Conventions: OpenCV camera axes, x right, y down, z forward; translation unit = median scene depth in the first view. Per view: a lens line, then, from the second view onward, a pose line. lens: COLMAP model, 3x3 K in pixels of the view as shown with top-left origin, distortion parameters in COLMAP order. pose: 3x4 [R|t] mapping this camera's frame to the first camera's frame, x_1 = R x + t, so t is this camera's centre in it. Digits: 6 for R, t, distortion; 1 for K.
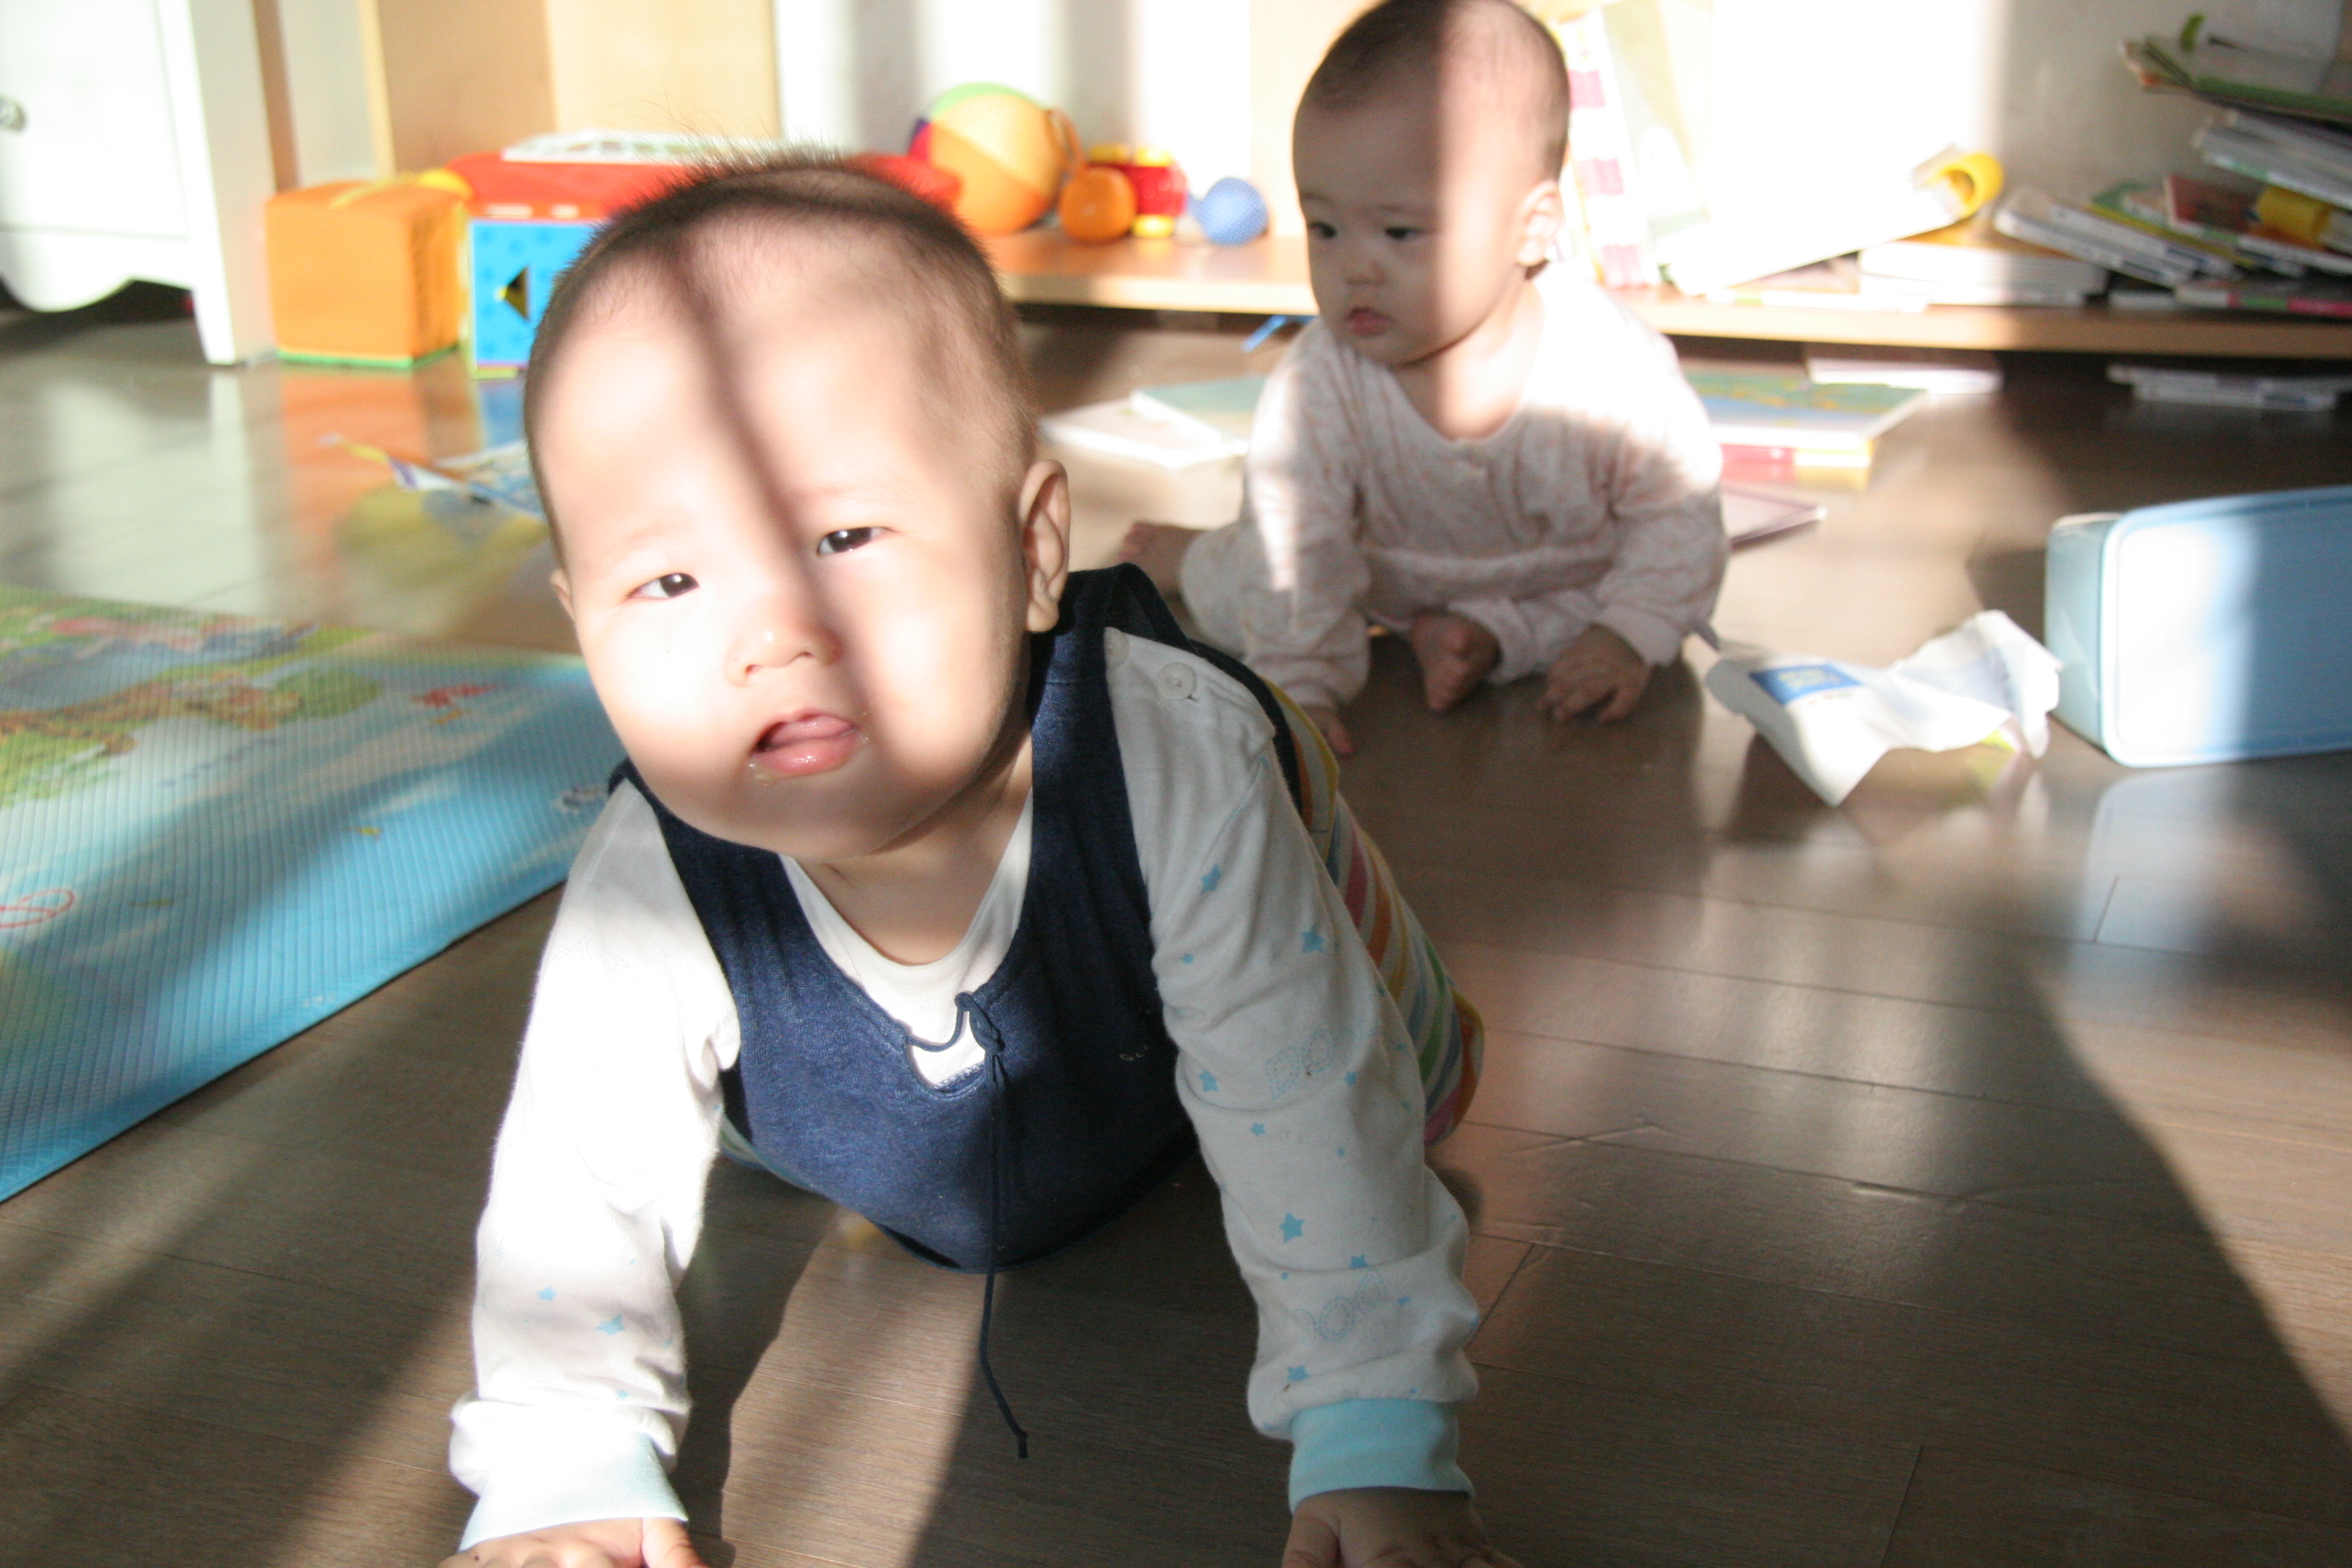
lens RADIAL K [[2882.0, 0, 1175.4], [0, 2882.0, 798.8], [0, 0, 1]] dist [0.063604, 0.000000]
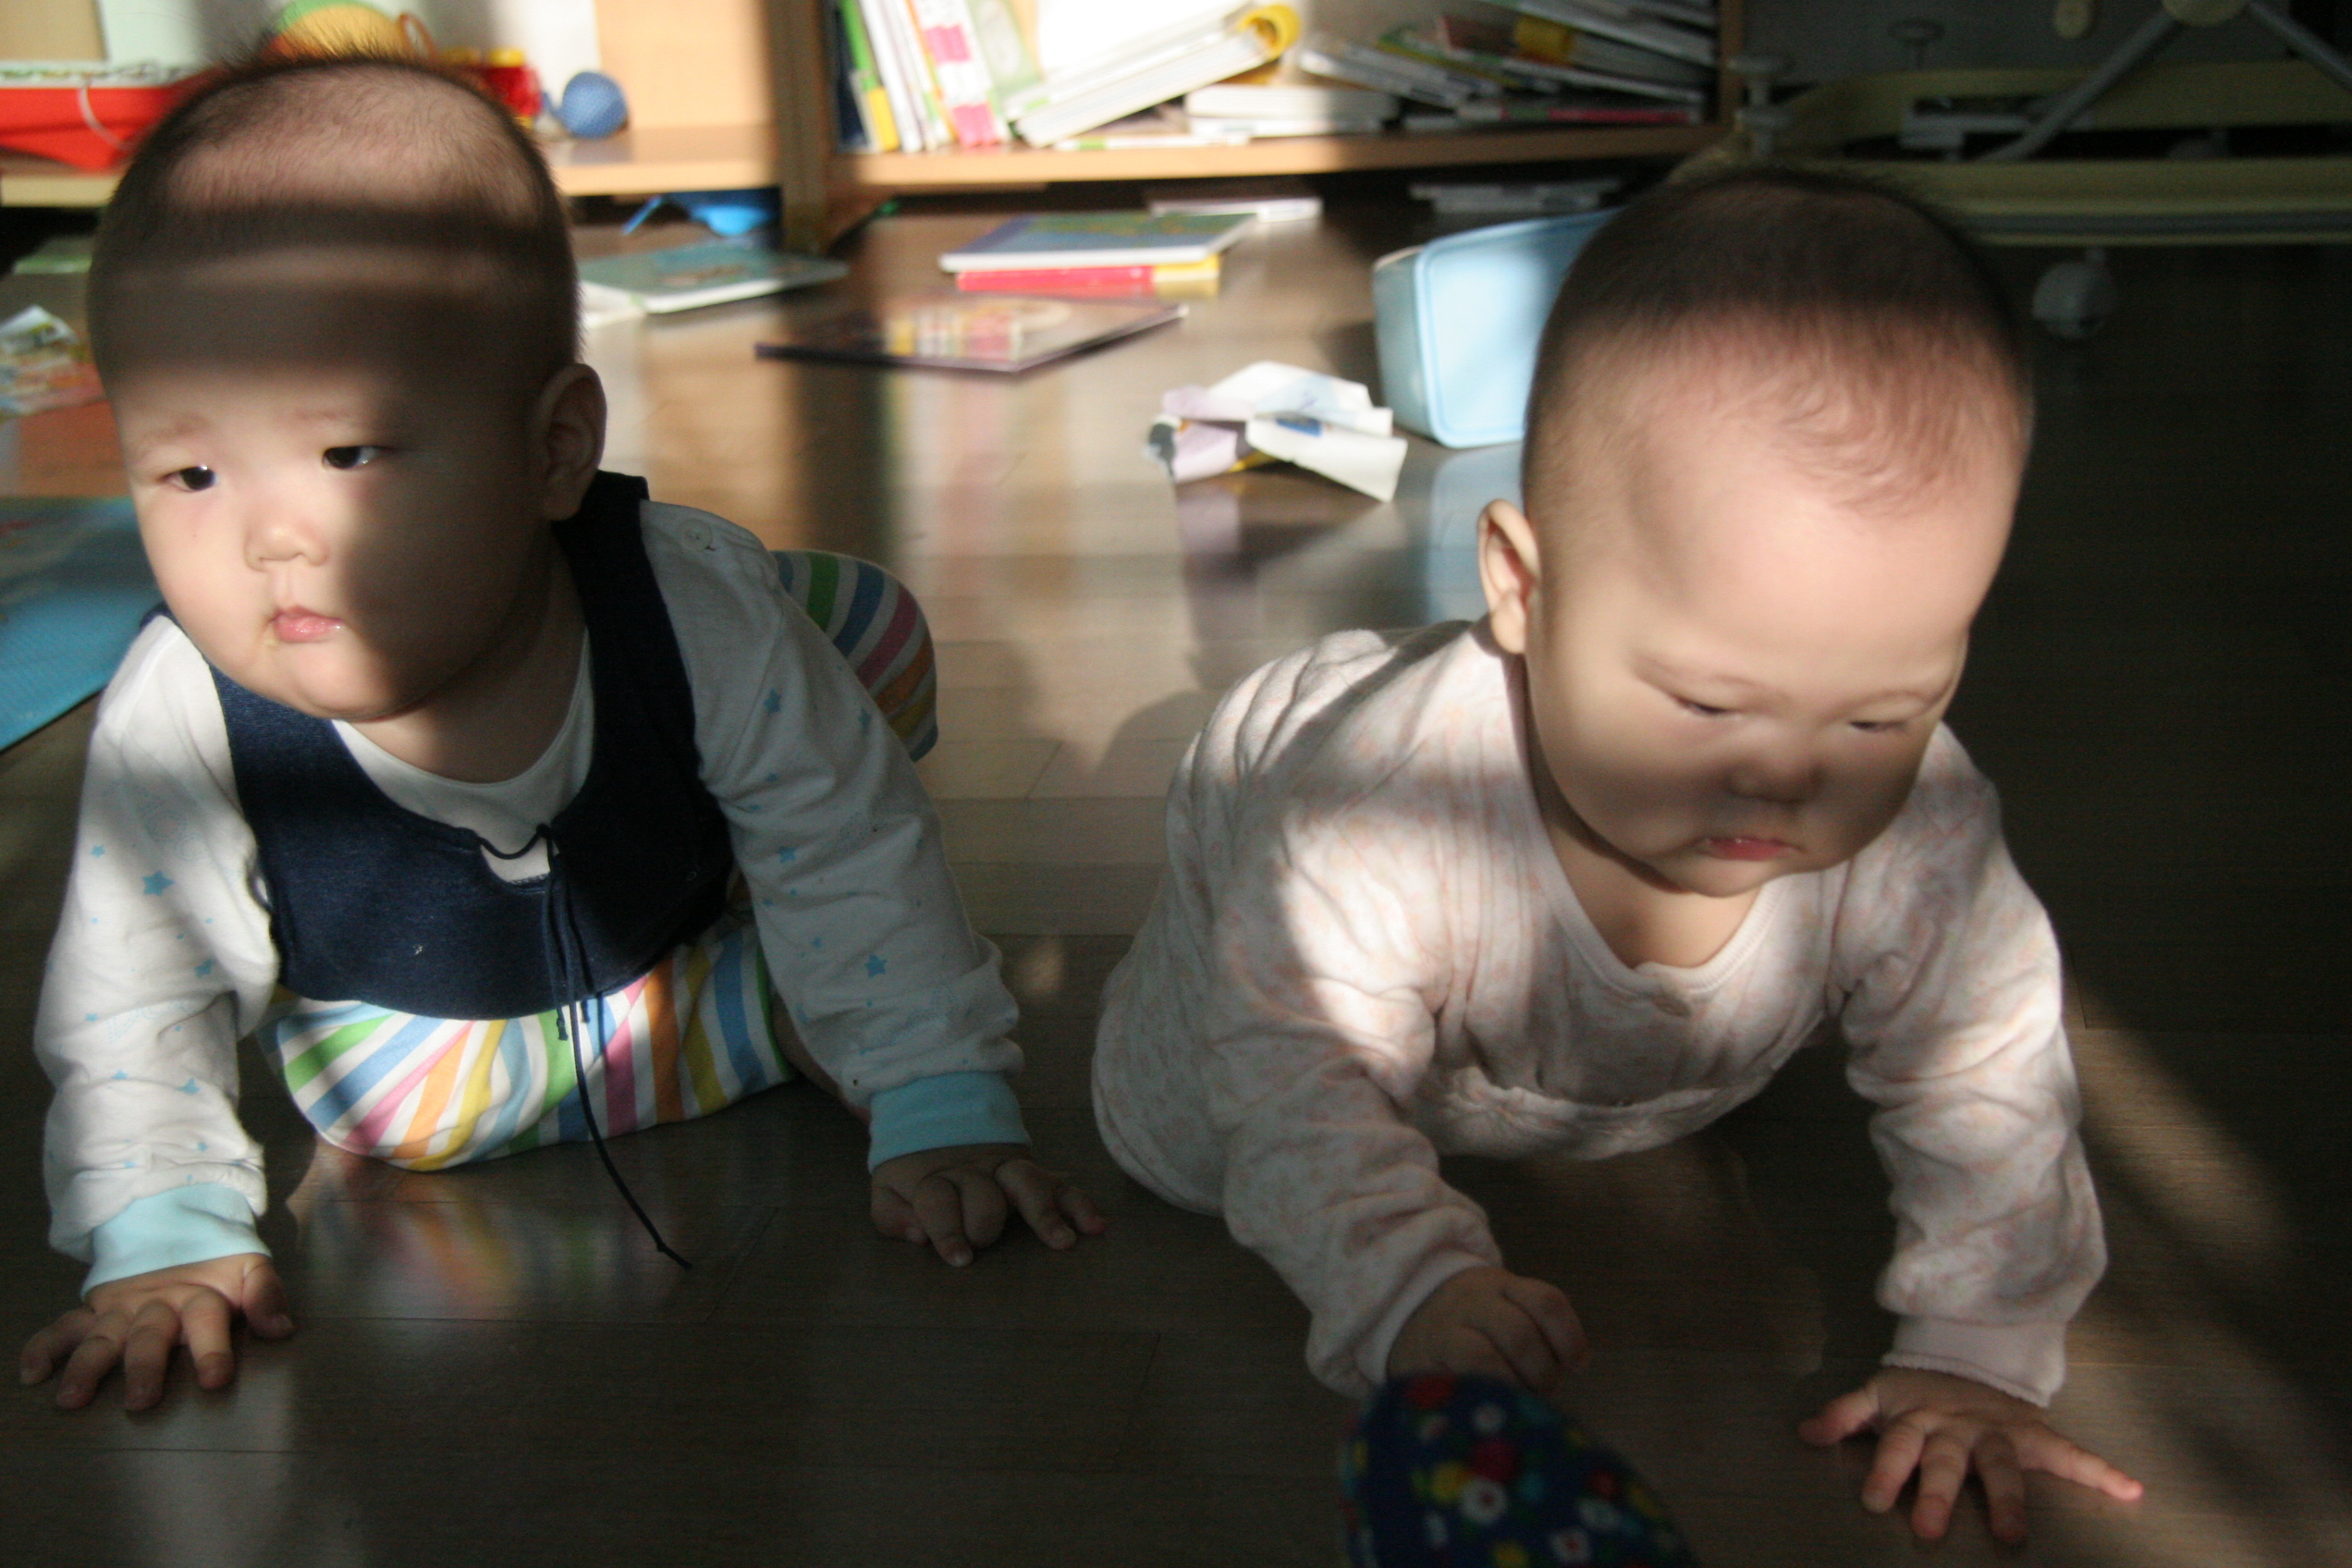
lens RADIAL K [[3447.9, 0, 1165.0], [0, 3447.9, 777.3], [0, 0, 1]] dist [0.117128, 0.000000]
pose [[0.970660, -0.105539, 0.216057, -0.086654], [0.113064, 0.993328, -0.022734, 0.100924], [-0.212216, 0.046495, 0.976116, -0.284438]]
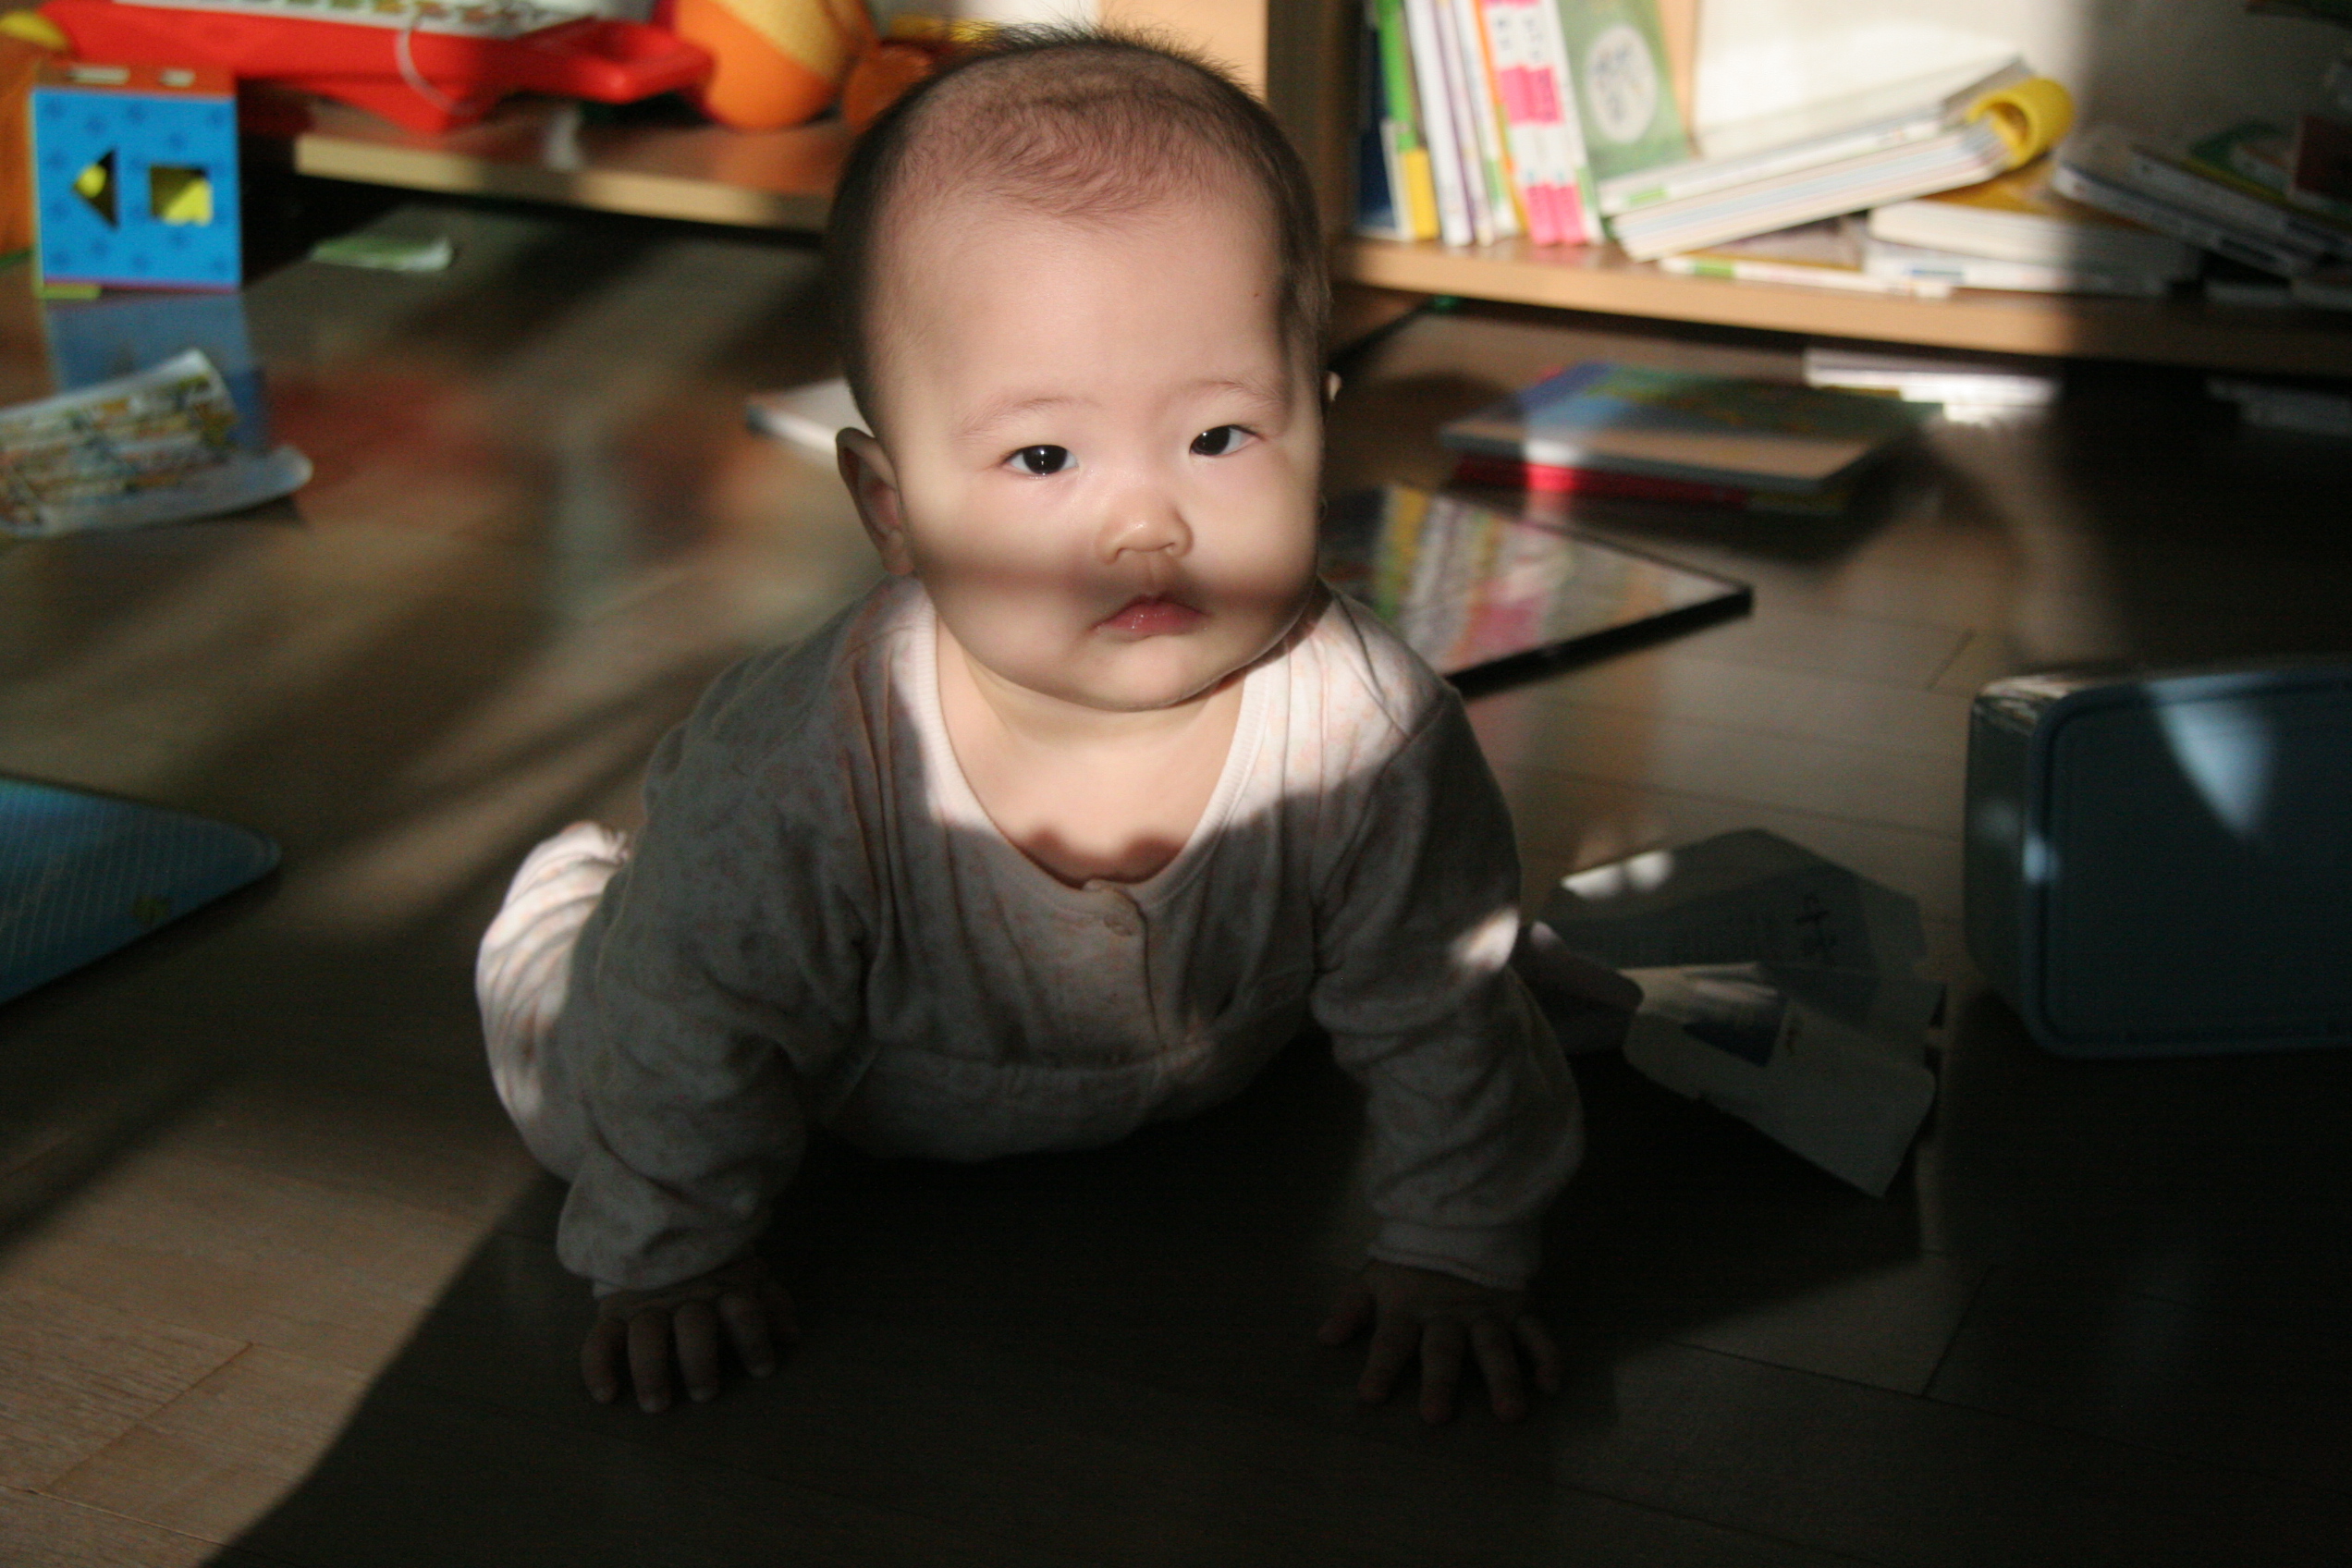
lens RADIAL K [[3447.9, 0, 1189.0], [0, 3447.9, 797.4], [0, 0, 1]] dist [0.117128, 0.000000]
pose [[0.998759, 0.040840, -0.028504, 0.097306], [-0.040386, 0.999051, 0.016330, -0.048810], [0.029144, -0.015159, 0.999460, 0.116181]]
